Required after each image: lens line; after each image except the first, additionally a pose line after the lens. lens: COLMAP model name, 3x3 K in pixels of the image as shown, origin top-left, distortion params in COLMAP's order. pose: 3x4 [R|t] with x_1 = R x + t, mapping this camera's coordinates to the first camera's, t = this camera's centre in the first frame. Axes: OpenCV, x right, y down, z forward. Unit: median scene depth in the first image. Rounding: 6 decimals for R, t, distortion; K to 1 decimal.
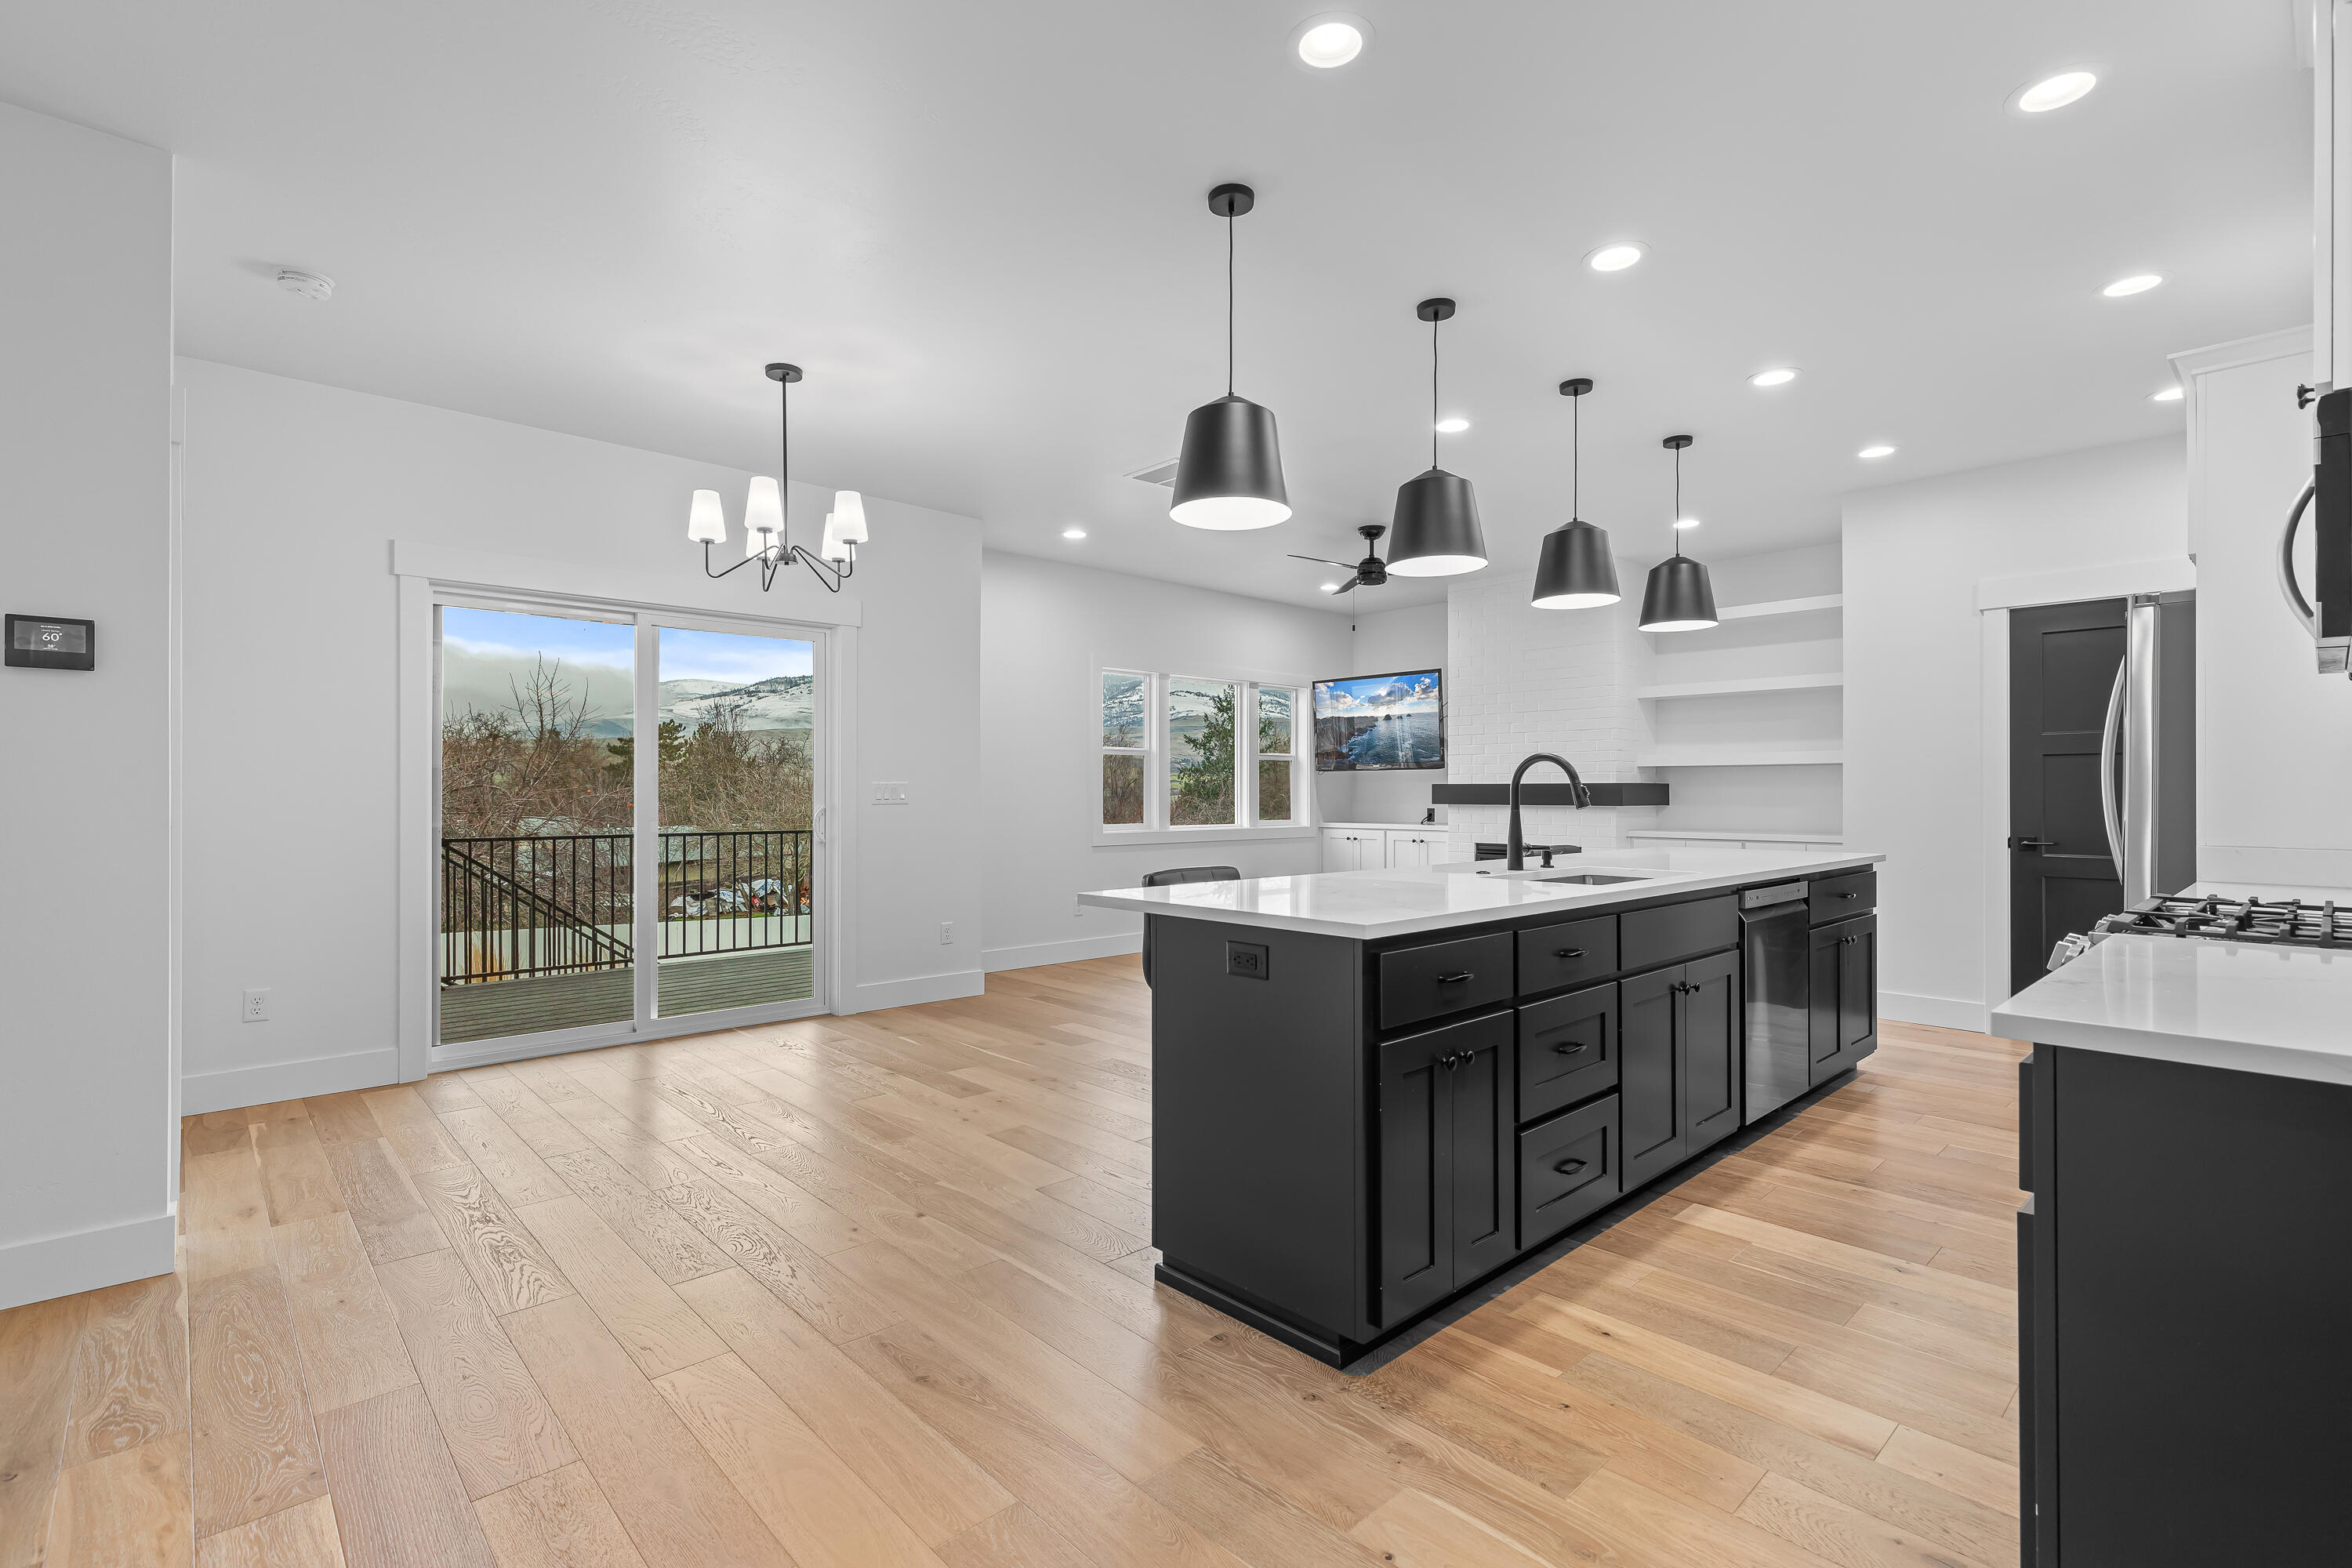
lens RADIAL K [[1067.1, 0, 1175.4], [0, 1067.1, 790.1], [0, 0, 1]] dist [0.009514, -0.001213]
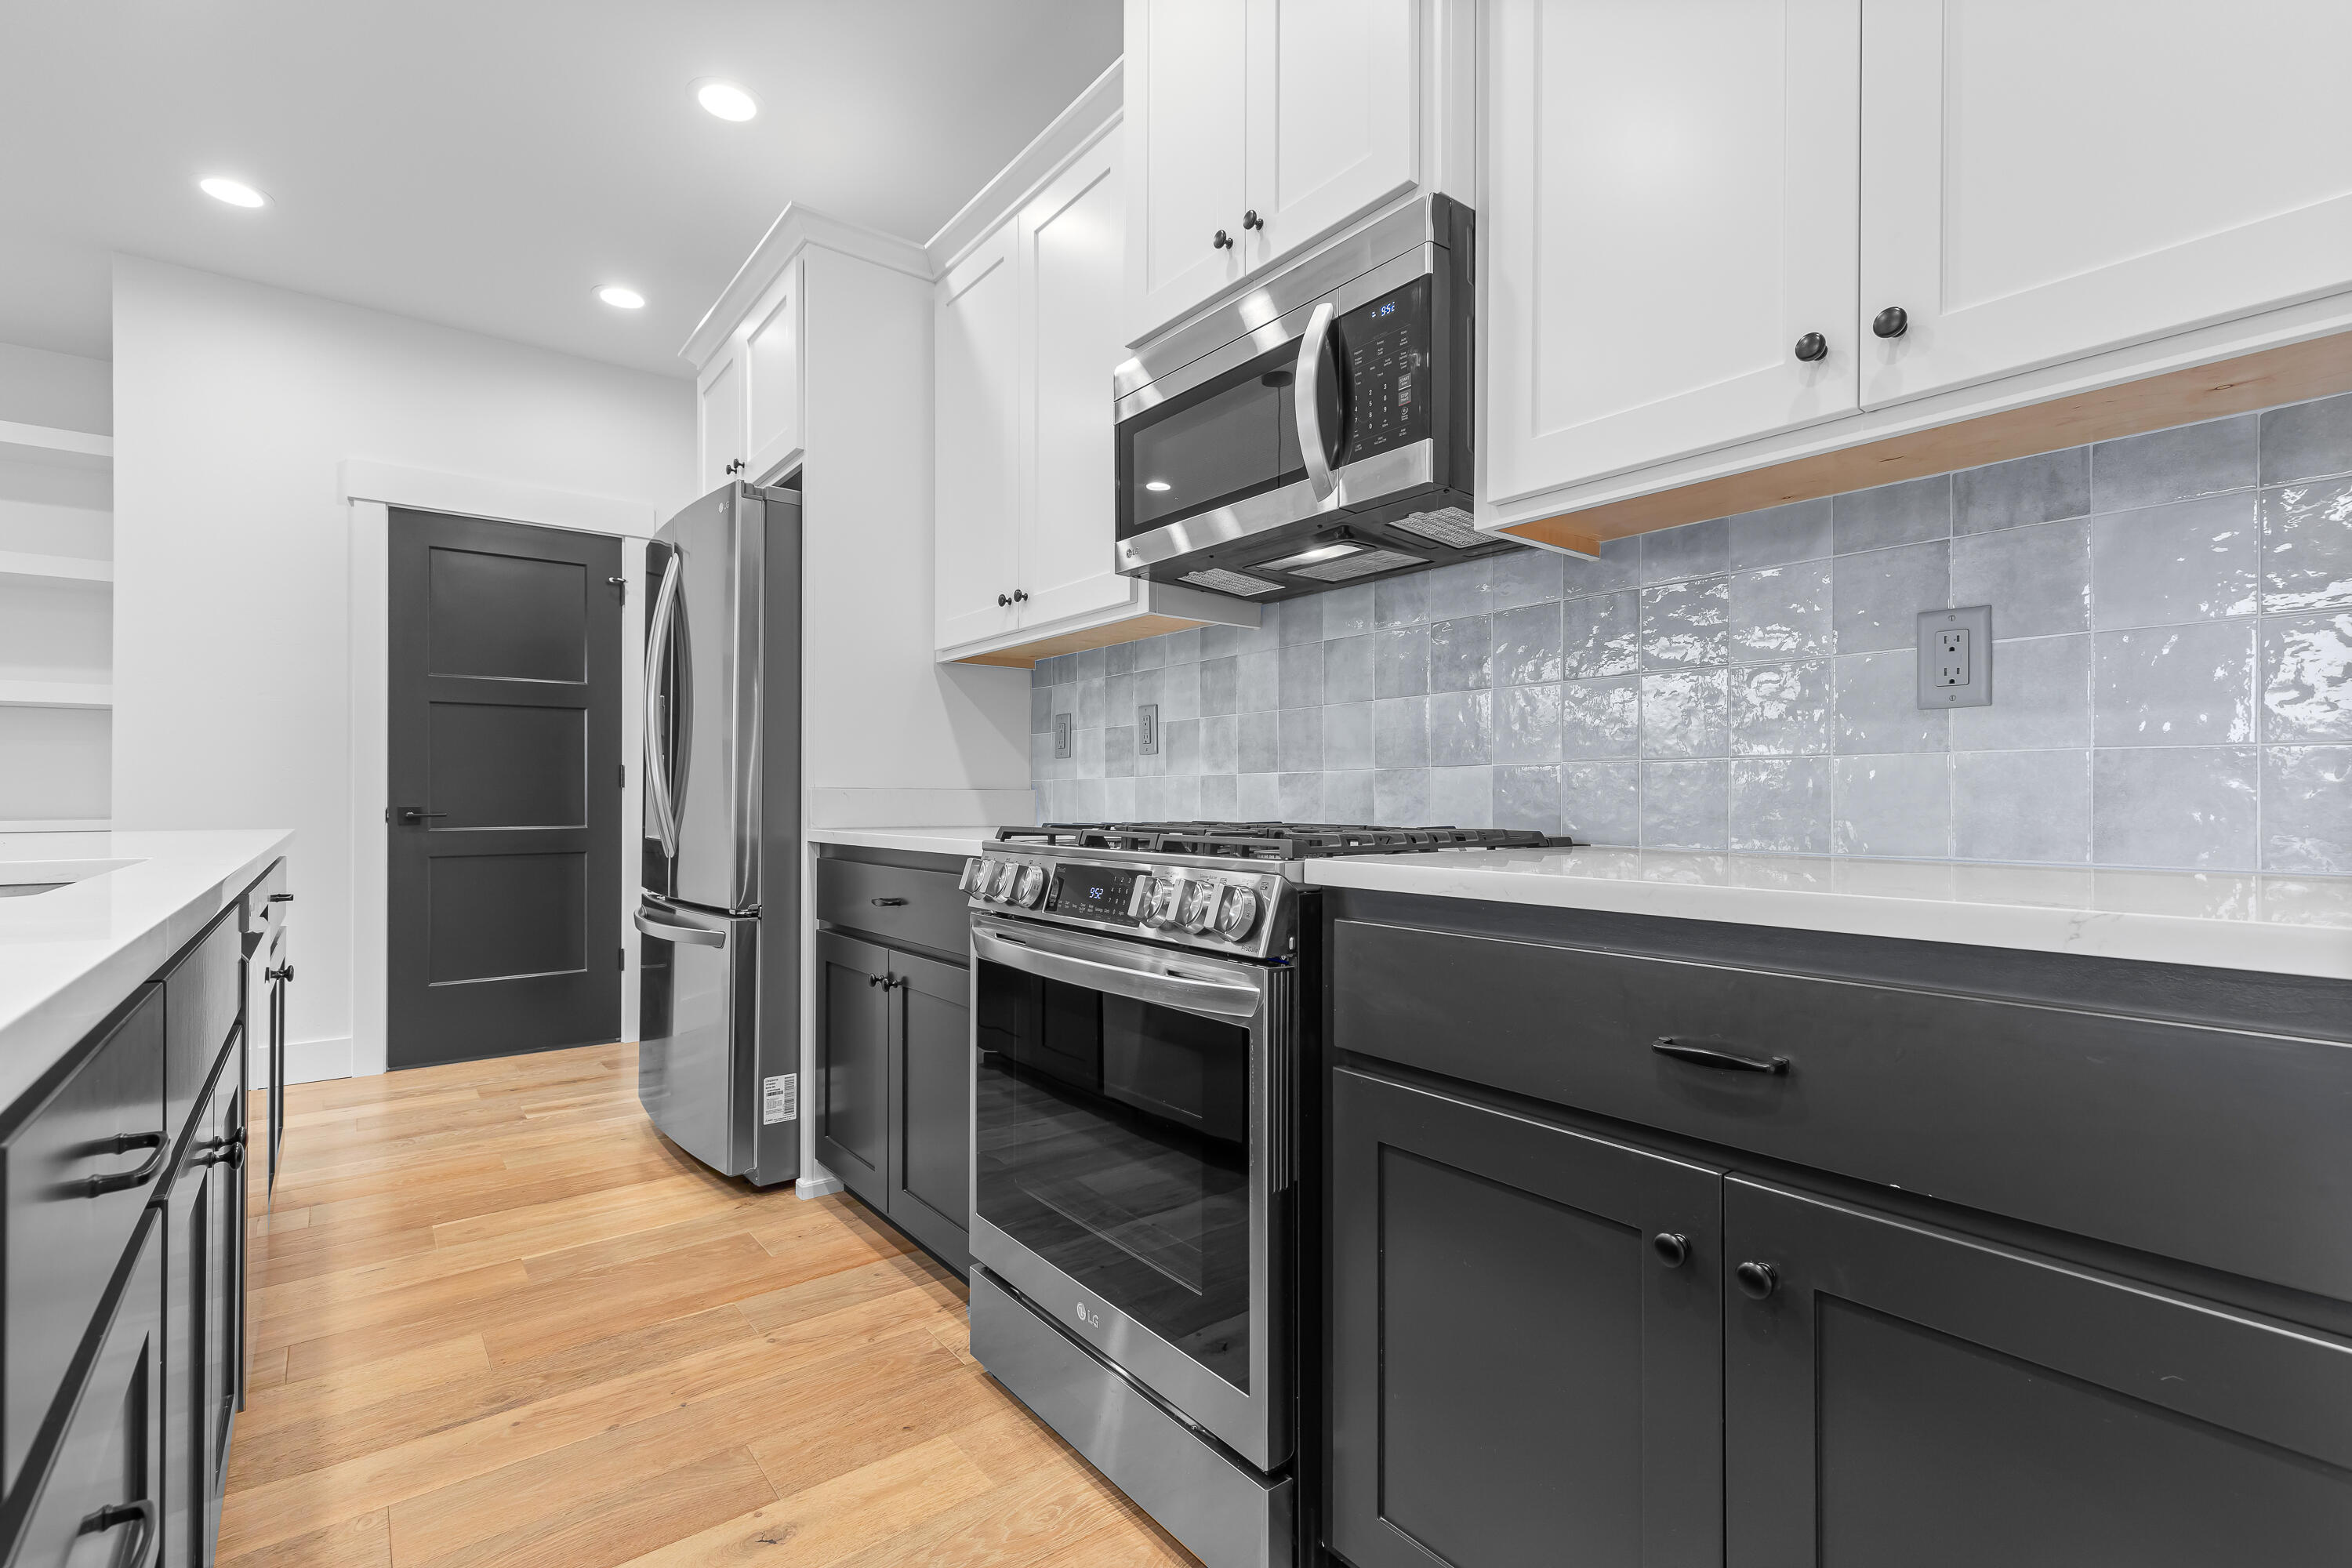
lens RADIAL K [[1067.1, 0, 1176.4], [0, 1067.1, 787.6], [0, 0, 1]] dist [0.009514, -0.001213]
pose [[0.086041, 0.006659, 0.996269, 0.059799], [0.000221, 0.999978, -0.006703, 0.027836], [-0.996292, 0.000797, 0.086038, 0.309386]]
